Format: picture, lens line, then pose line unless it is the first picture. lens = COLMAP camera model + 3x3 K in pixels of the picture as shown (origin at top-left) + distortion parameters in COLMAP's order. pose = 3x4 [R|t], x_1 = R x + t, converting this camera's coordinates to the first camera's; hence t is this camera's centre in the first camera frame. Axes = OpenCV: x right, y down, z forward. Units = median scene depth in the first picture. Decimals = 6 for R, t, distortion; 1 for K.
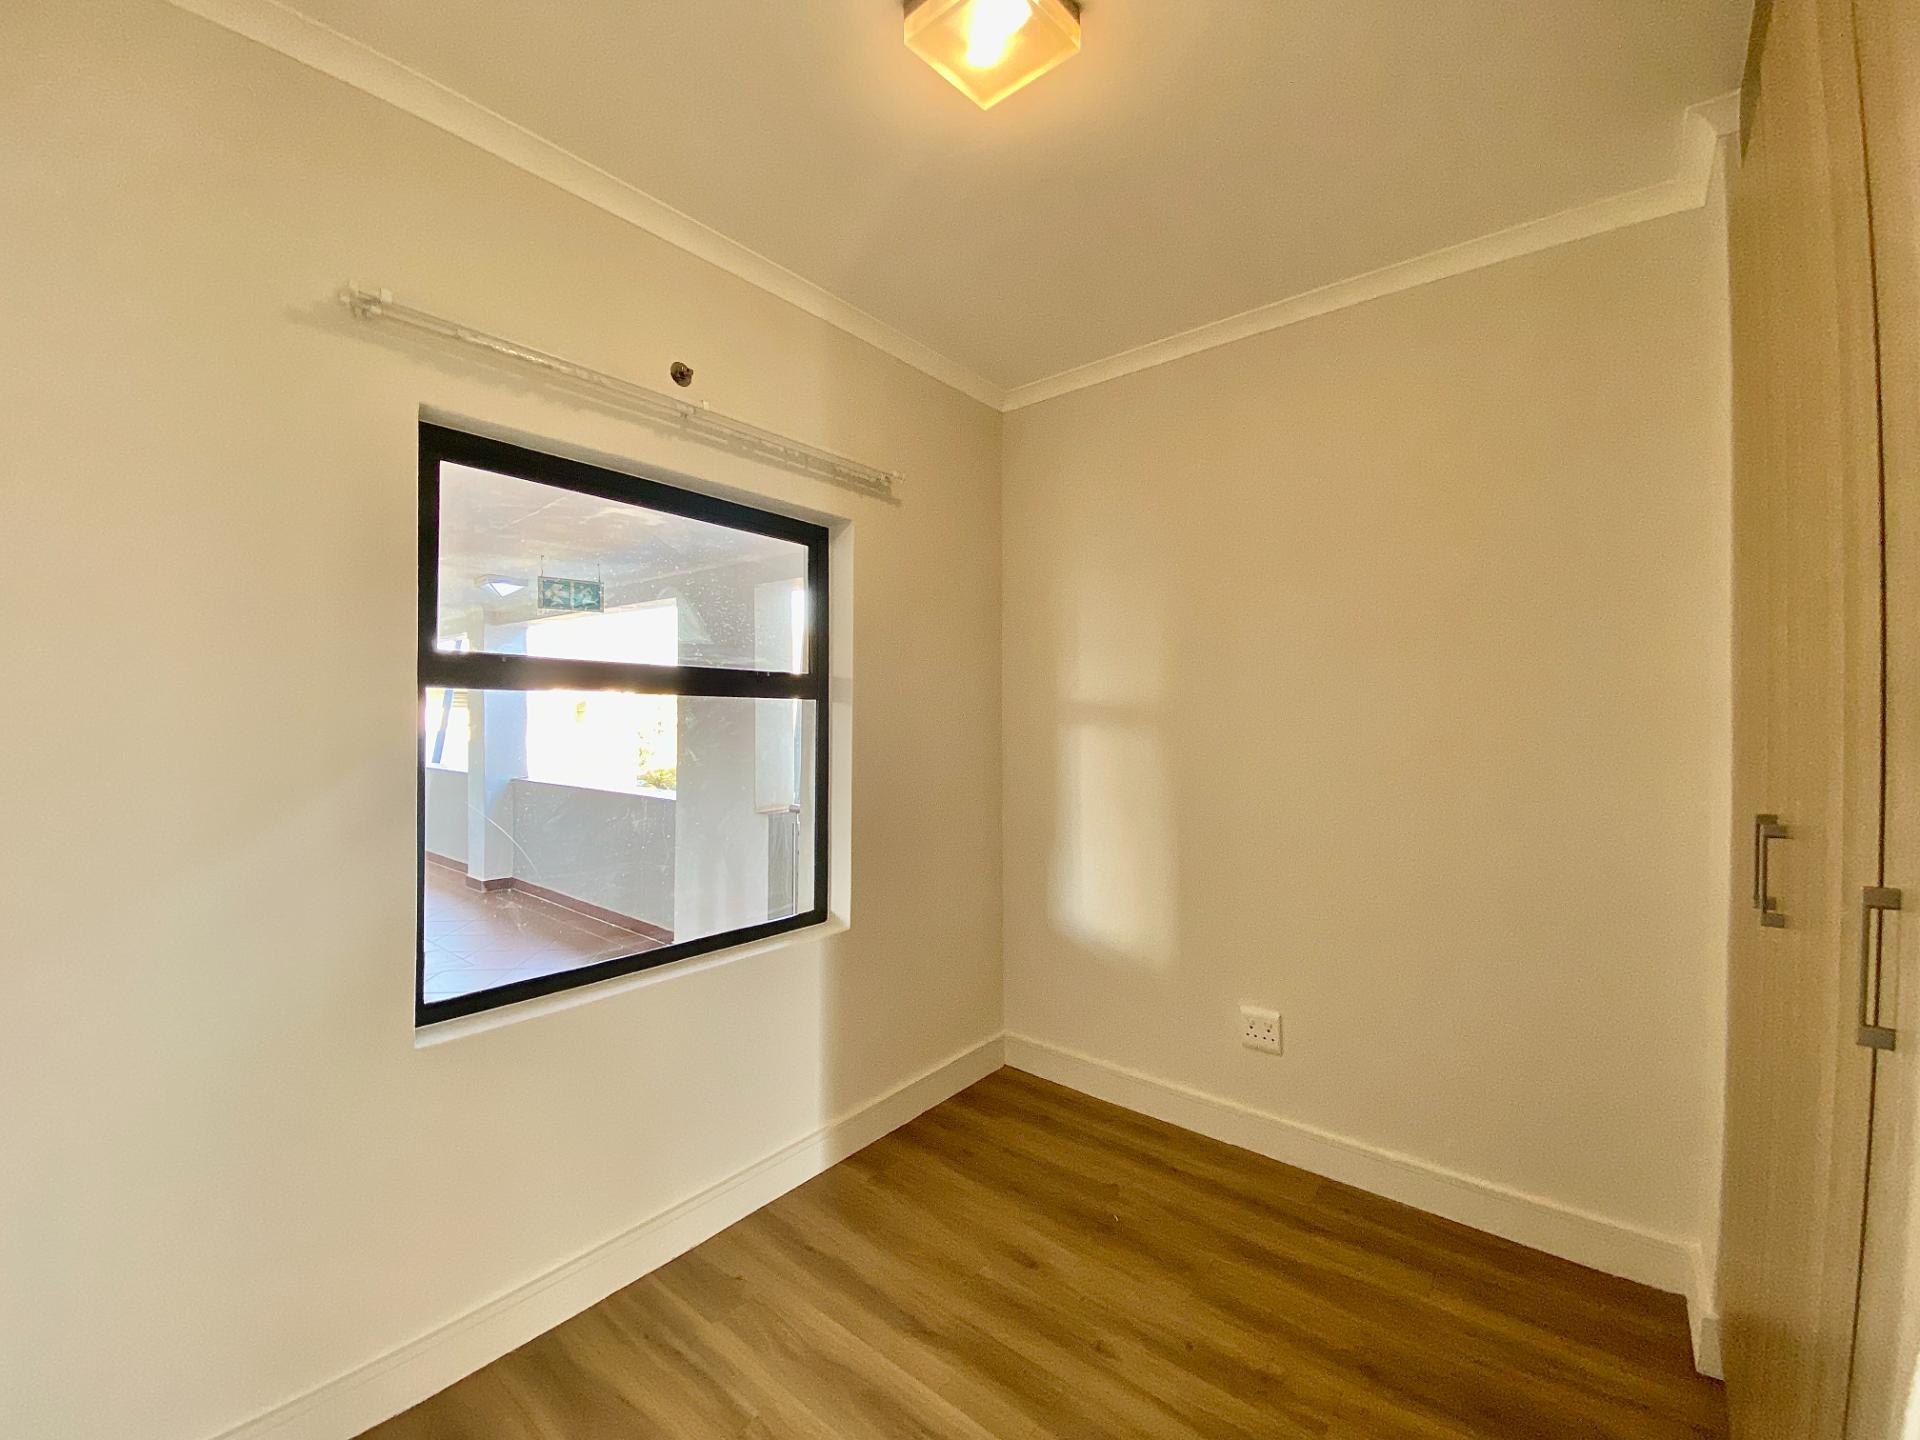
lens RADIAL K [[793.4, 0, 970.6], [0, 793.4, 710.8], [0, 0, 1]] dist [0.010593, -0.018492]
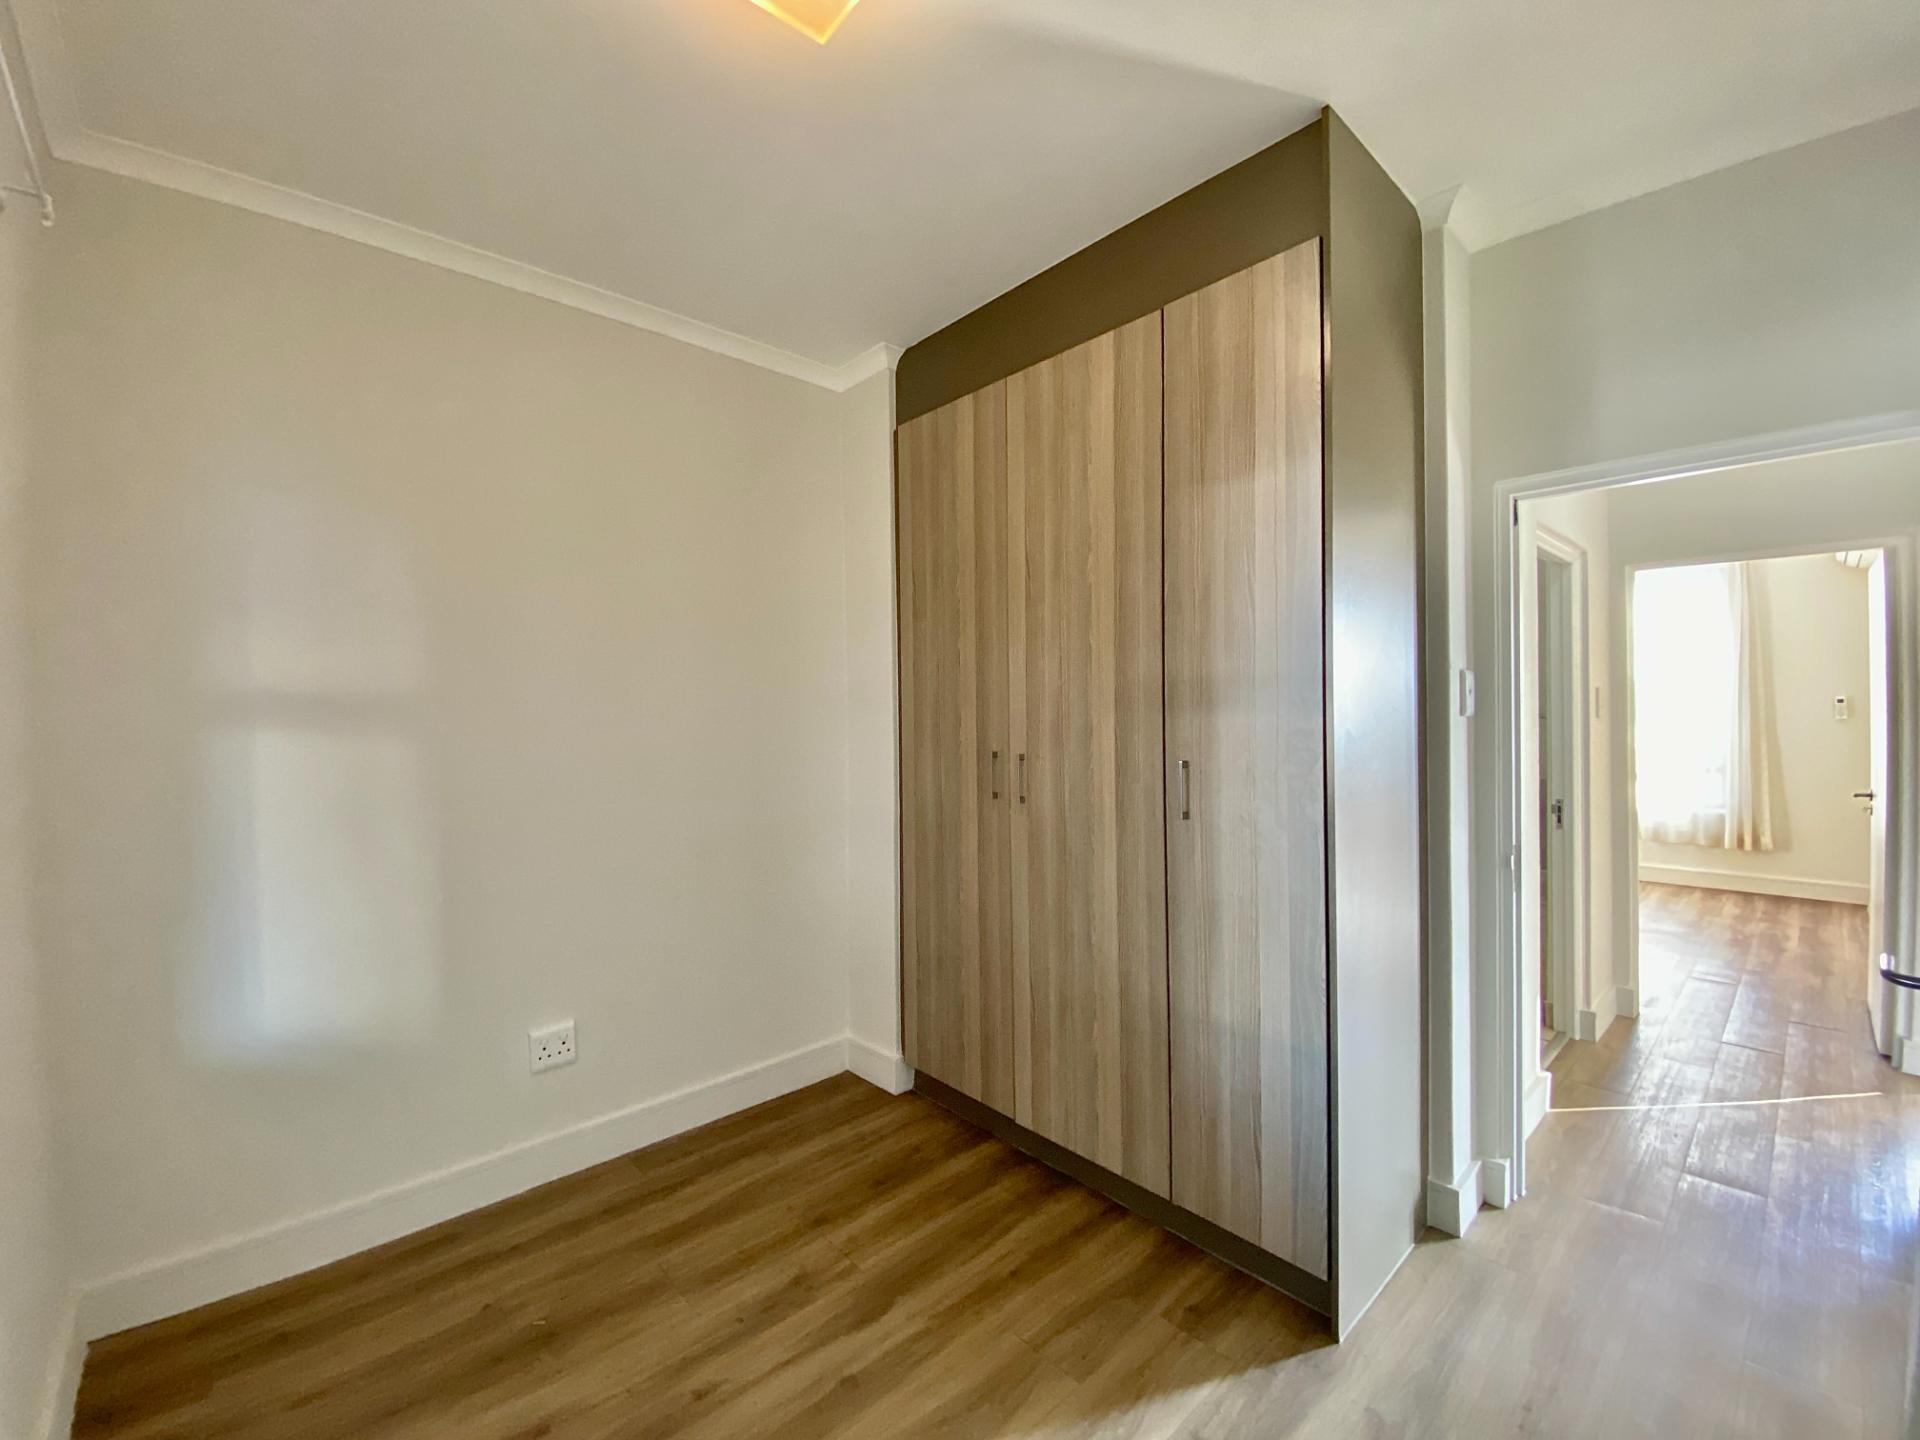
lens RADIAL K [[793.4, 0, 970.6], [0, 793.4, 710.8], [0, 0, 1]] dist [0.010593, -0.018492]
pose [[0.147857, -0.018837, 0.988829, -0.553707], [0.008354, 0.999807, 0.017797, -0.003401], [-0.988973, 0.005629, 0.147986, 0.444646]]
